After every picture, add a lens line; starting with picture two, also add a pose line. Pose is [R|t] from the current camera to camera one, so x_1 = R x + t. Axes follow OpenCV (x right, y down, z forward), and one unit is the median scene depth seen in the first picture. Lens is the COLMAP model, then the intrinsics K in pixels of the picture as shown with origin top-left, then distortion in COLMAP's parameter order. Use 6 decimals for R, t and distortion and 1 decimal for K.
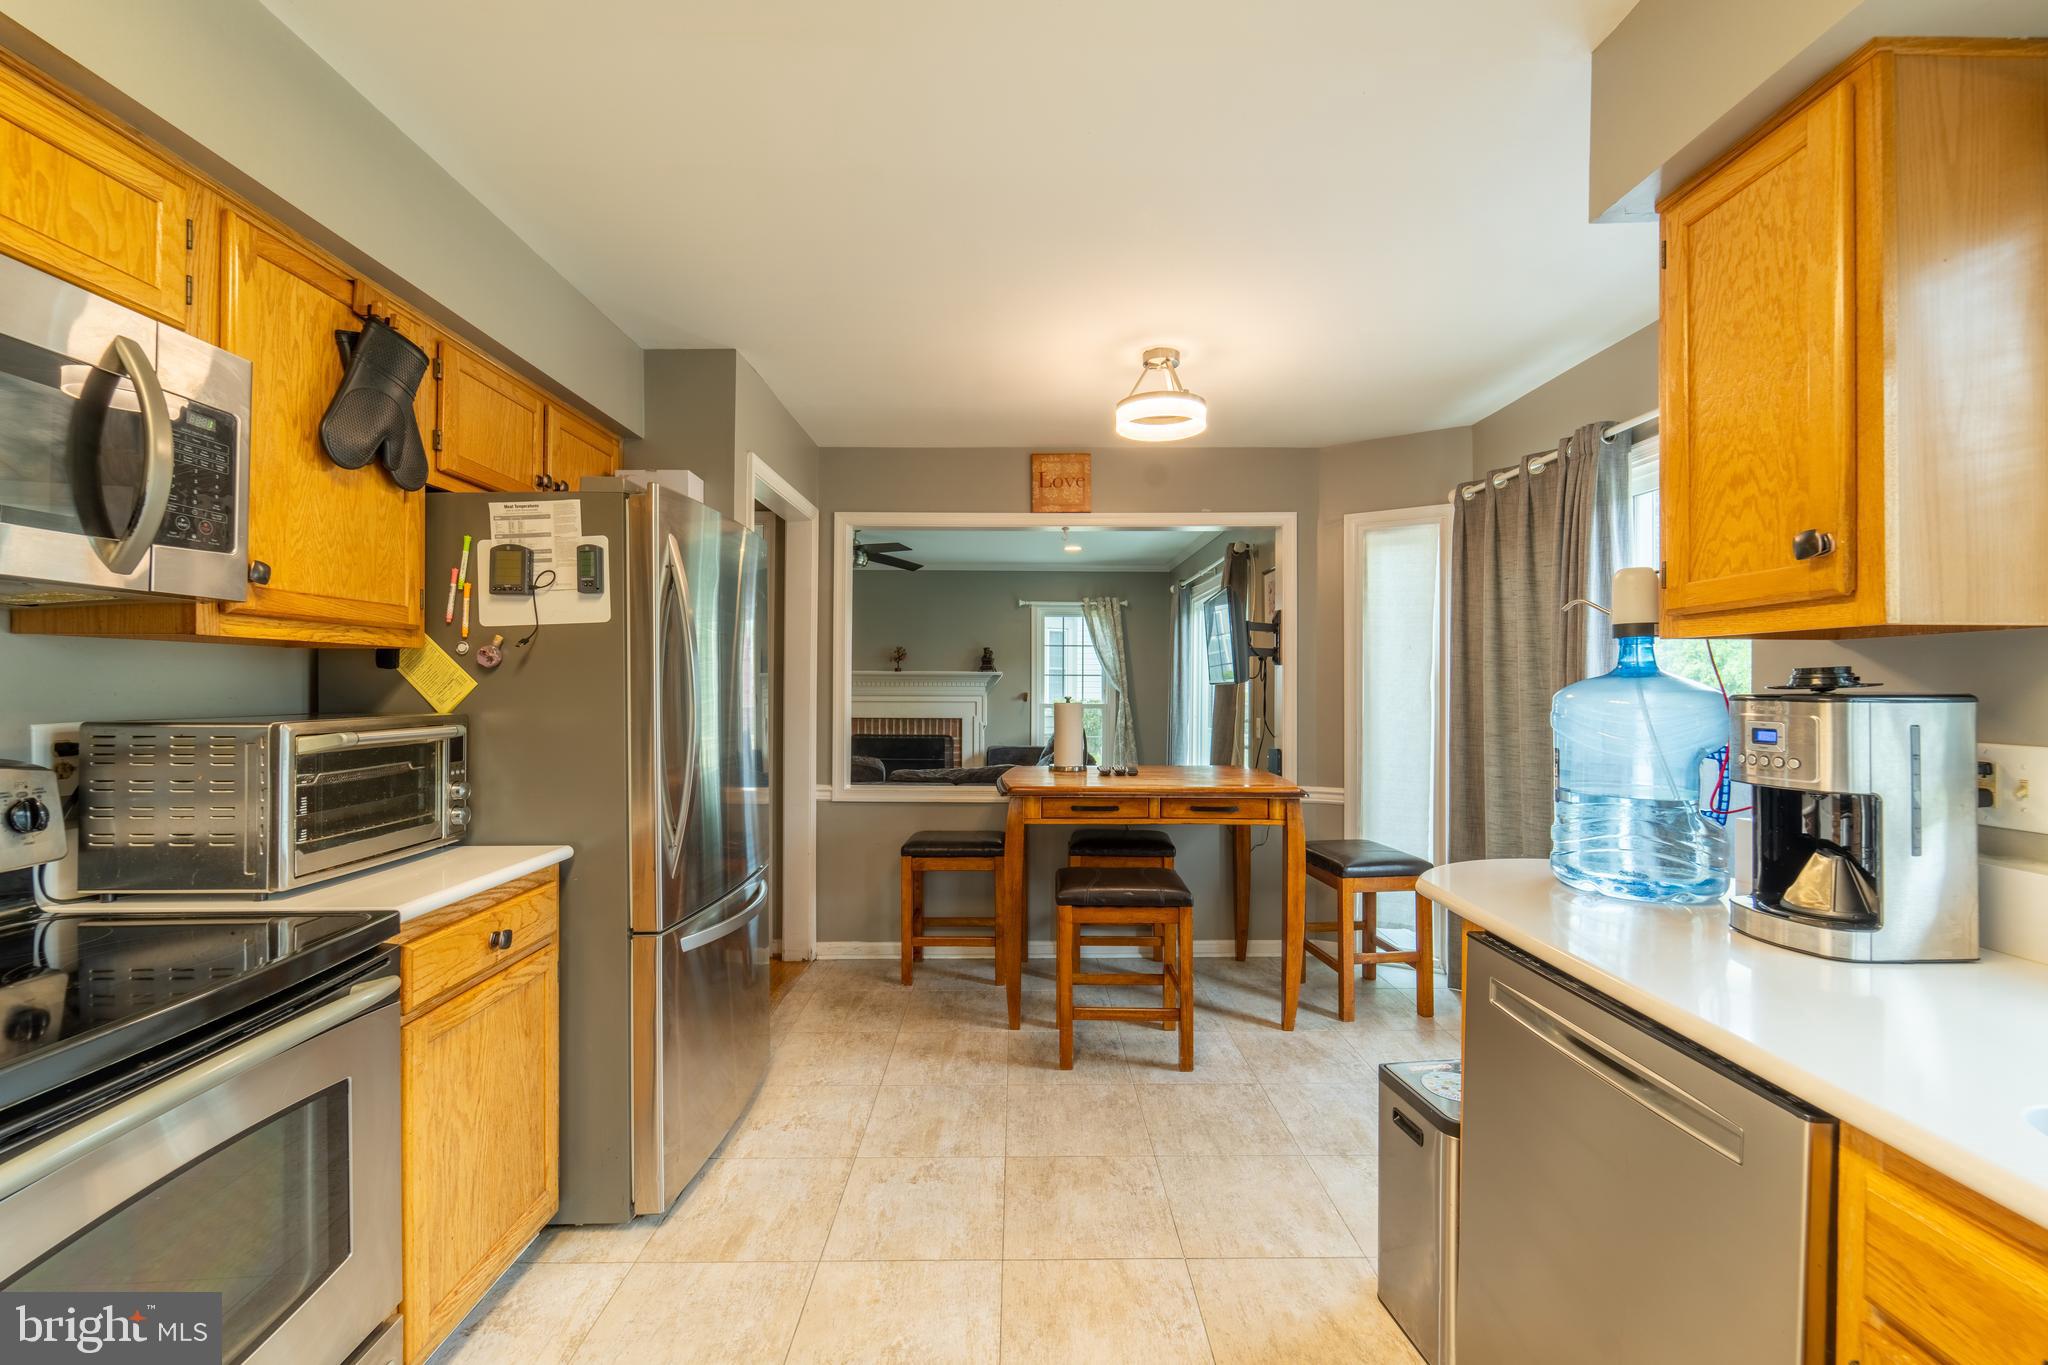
lens RADIAL K [[822.7, 0, 1038.2], [0, 822.7, 682.4], [0, 0, 1]] dist [0.000293, -0.000400]
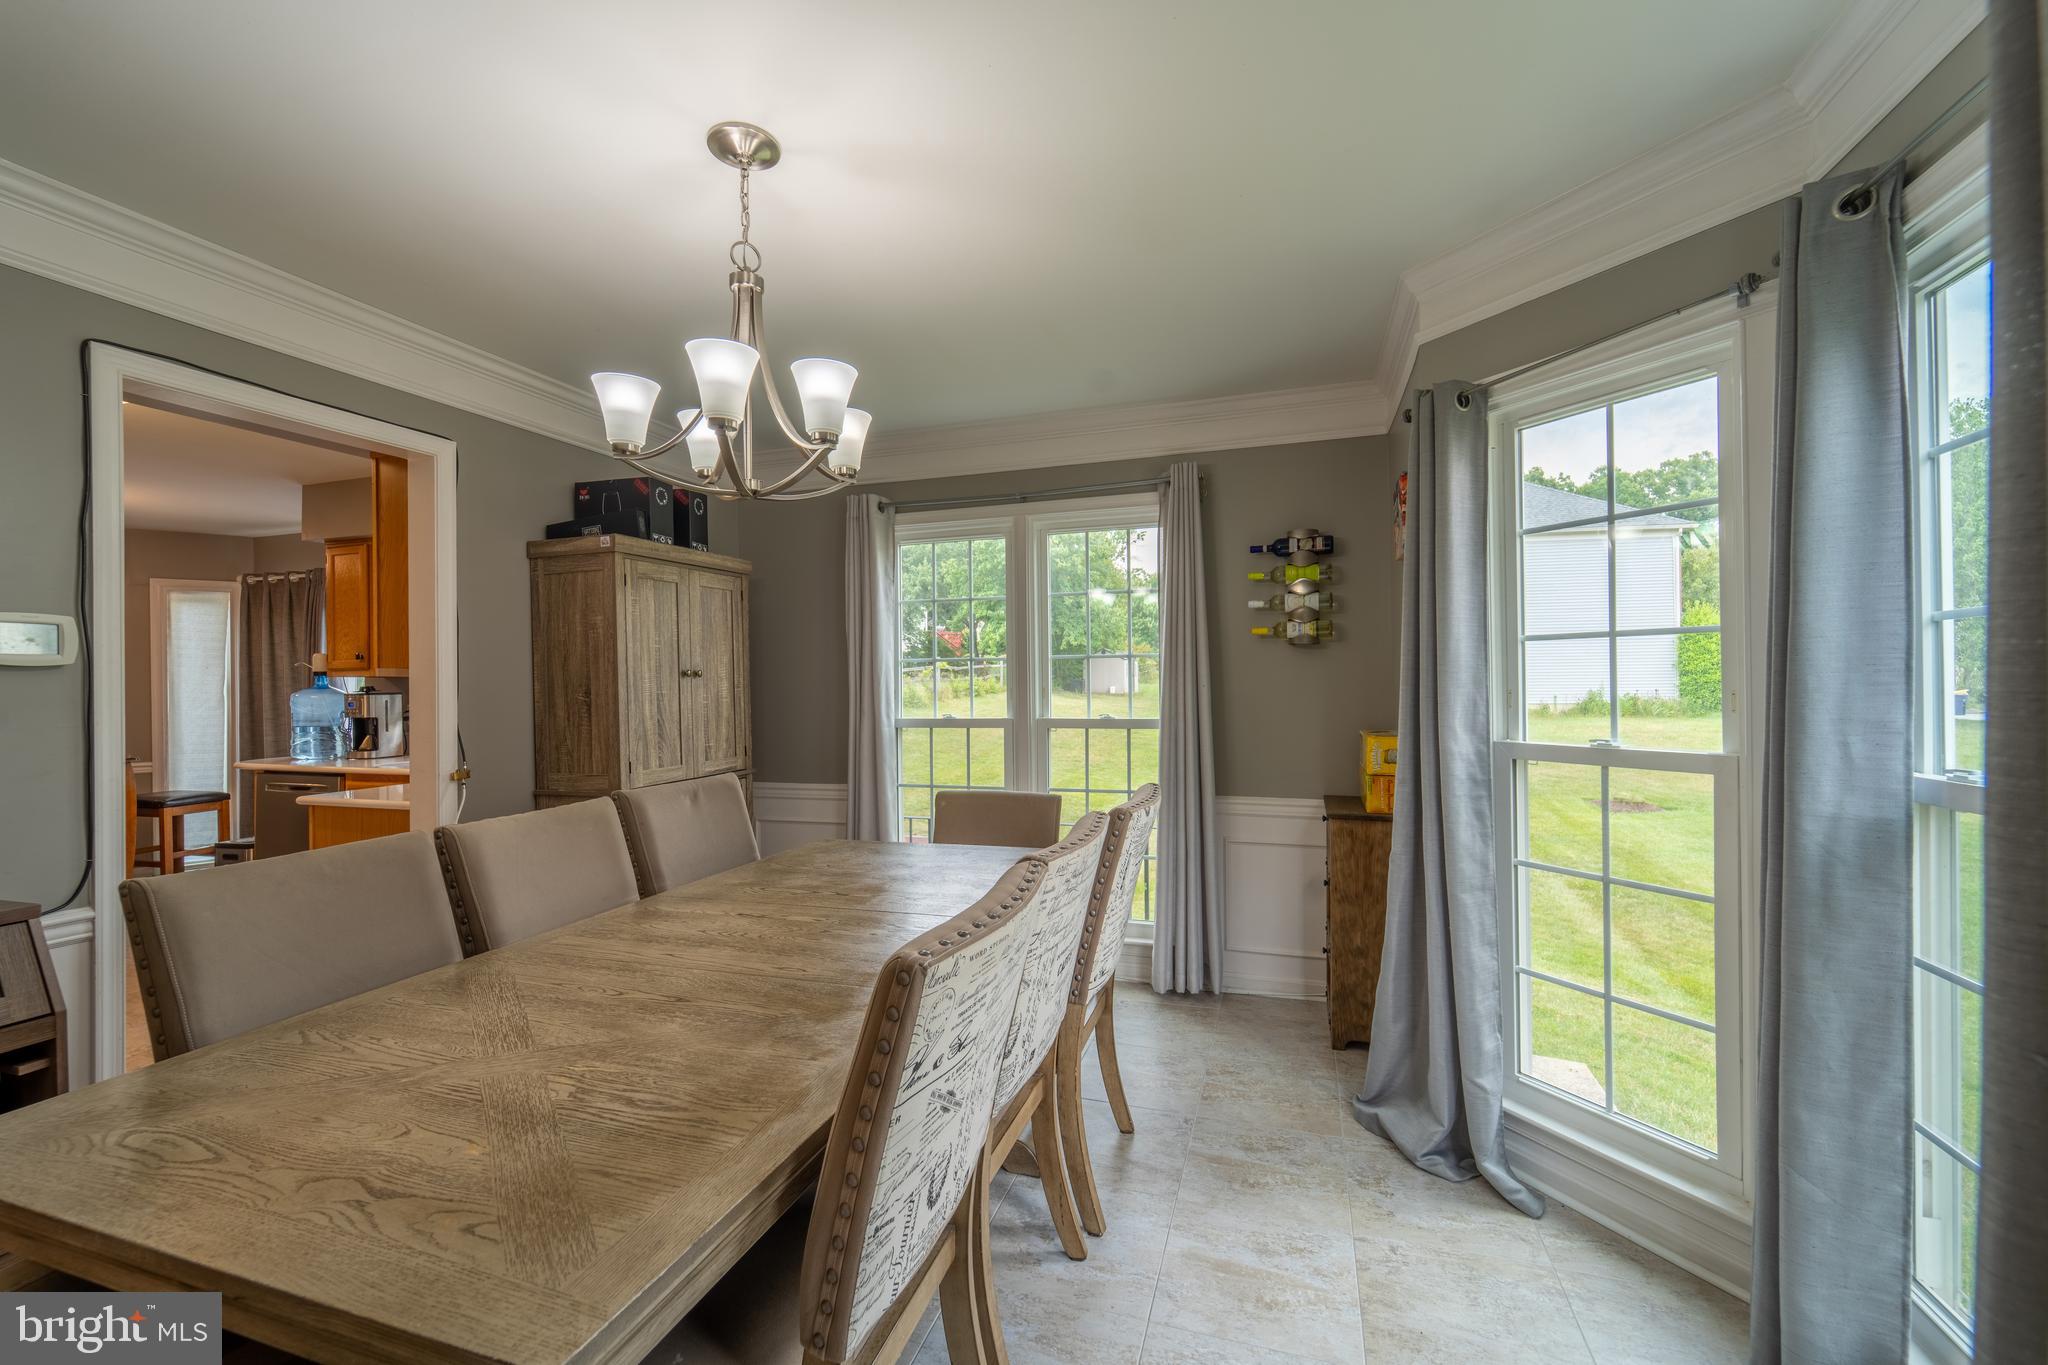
lens RADIAL K [[833.9, 0, 1024.0], [0, 833.9, 682.5], [0, 0, 1]] dist [0.000850, -0.002900]
pose [[0.326063, -0.003284, 0.945342, -0.731857], [0.007037, 0.999975, 0.001046, -0.006886], [-0.945322, 0.006311, 0.326078, -1.340890]]
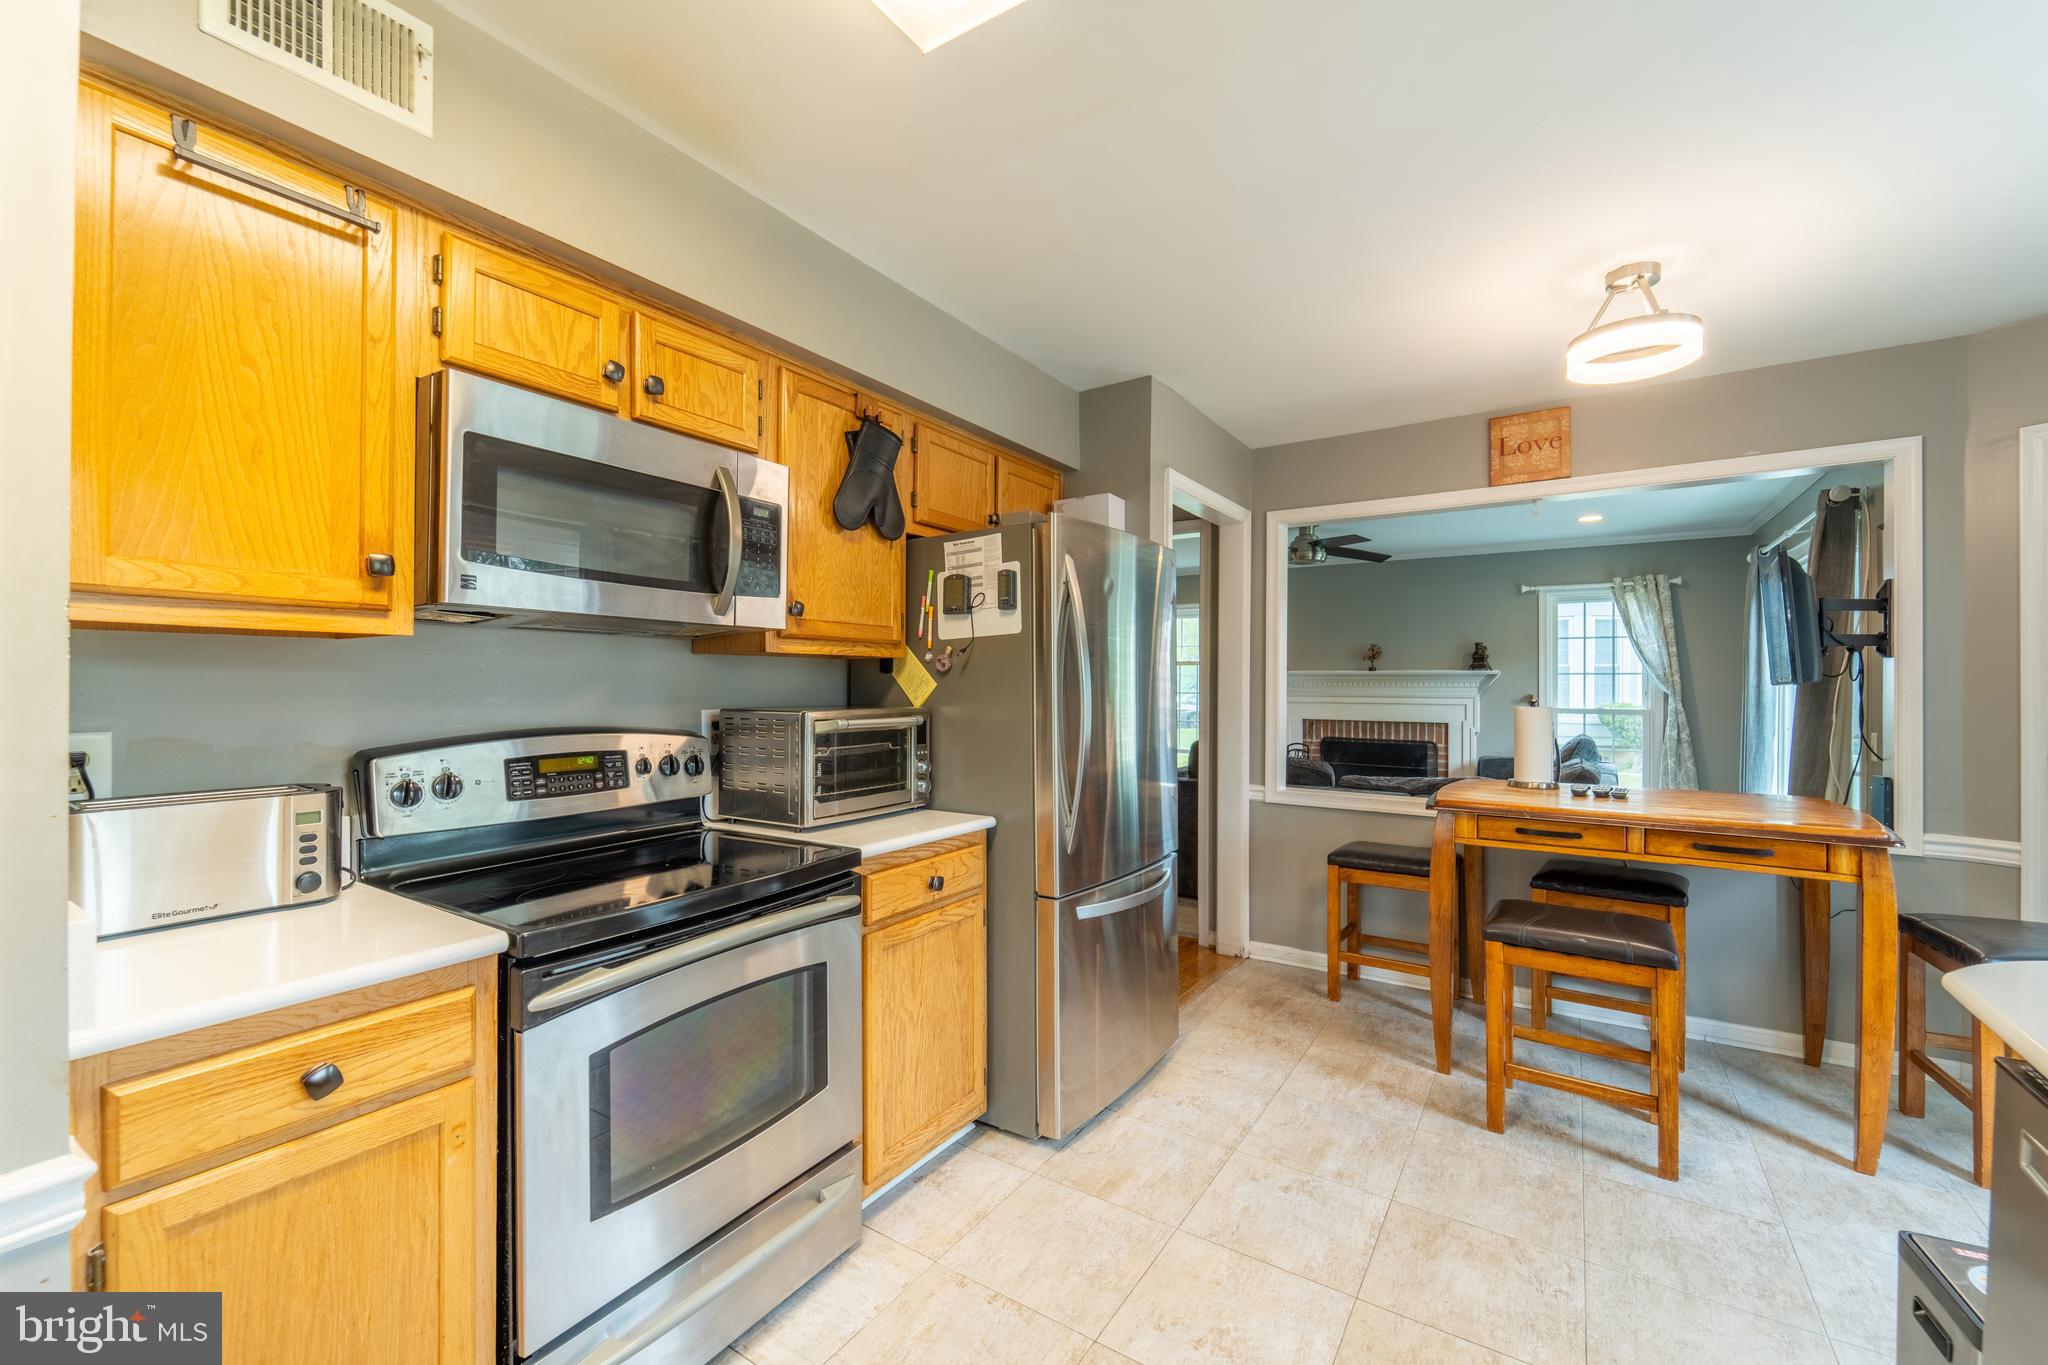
lens RADIAL K [[833.9, 0, 1024.0], [0, 833.9, 682.5], [0, 0, 1]] dist [0.000850, -0.002900]
pose [[0.825921, -0.001053, -0.563785, 0.113080], [0.000886, 0.999999, -0.000569, -0.000454], [0.563786, -0.000030, 0.825921, -0.000020]]
